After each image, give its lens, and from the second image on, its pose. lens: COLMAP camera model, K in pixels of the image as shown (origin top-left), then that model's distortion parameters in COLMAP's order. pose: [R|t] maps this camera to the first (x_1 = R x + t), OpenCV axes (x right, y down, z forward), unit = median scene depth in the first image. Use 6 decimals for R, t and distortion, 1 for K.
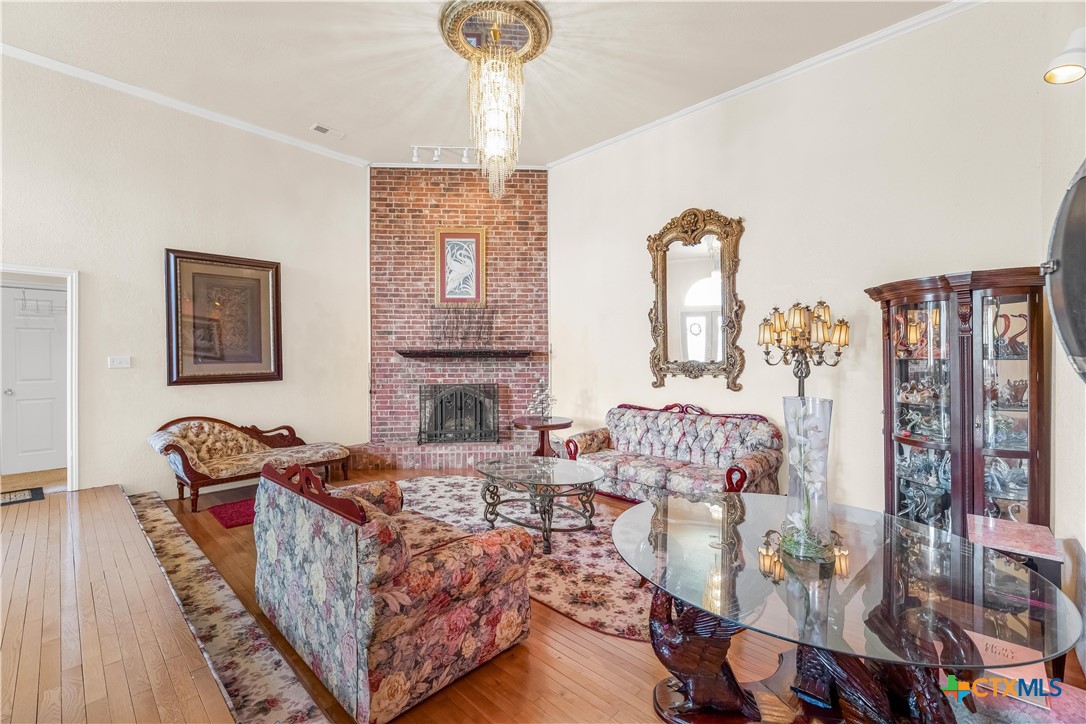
lens RADIAL K [[455.1, 0, 548.1], [0, 455.1, 359.2], [0, 0, 1]] dist [0.000379, -0.000039]
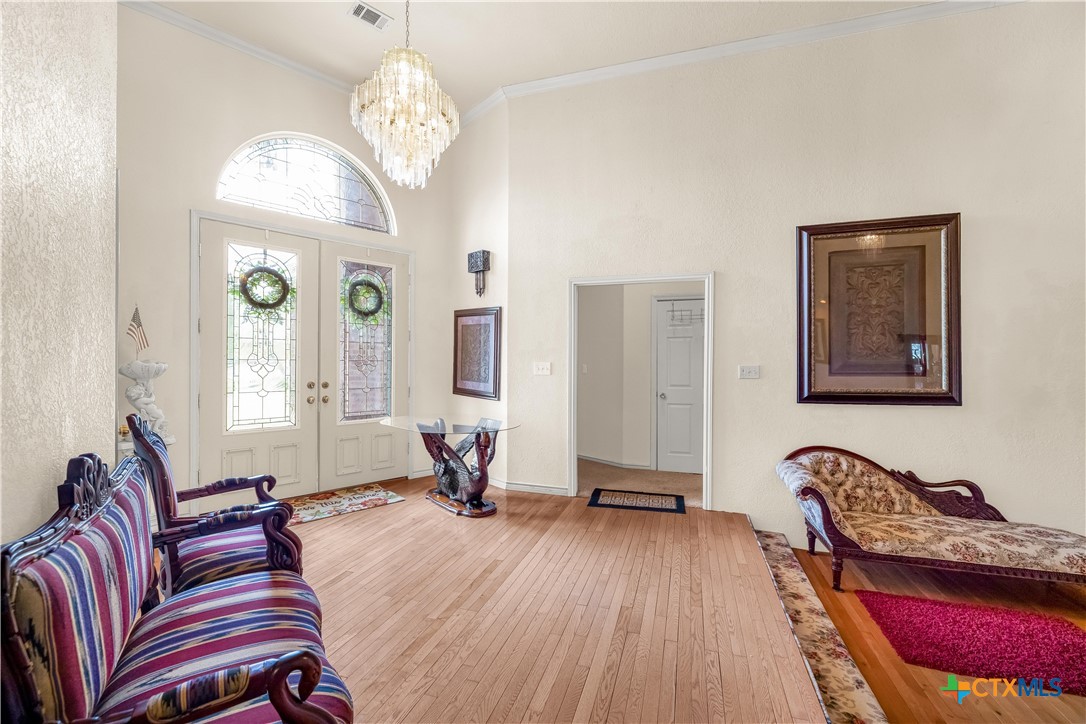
lens RADIAL K [[455.1, 0, 548.1], [0, 455.1, 359.2], [0, 0, 1]] dist [0.000379, -0.000039]
pose [[0.434019, 0.000172, -0.900904, -0.310460], [-0.011137, 0.999925, -0.005174, -0.007413], [0.900835, 0.012279, 0.433988, 0.268422]]
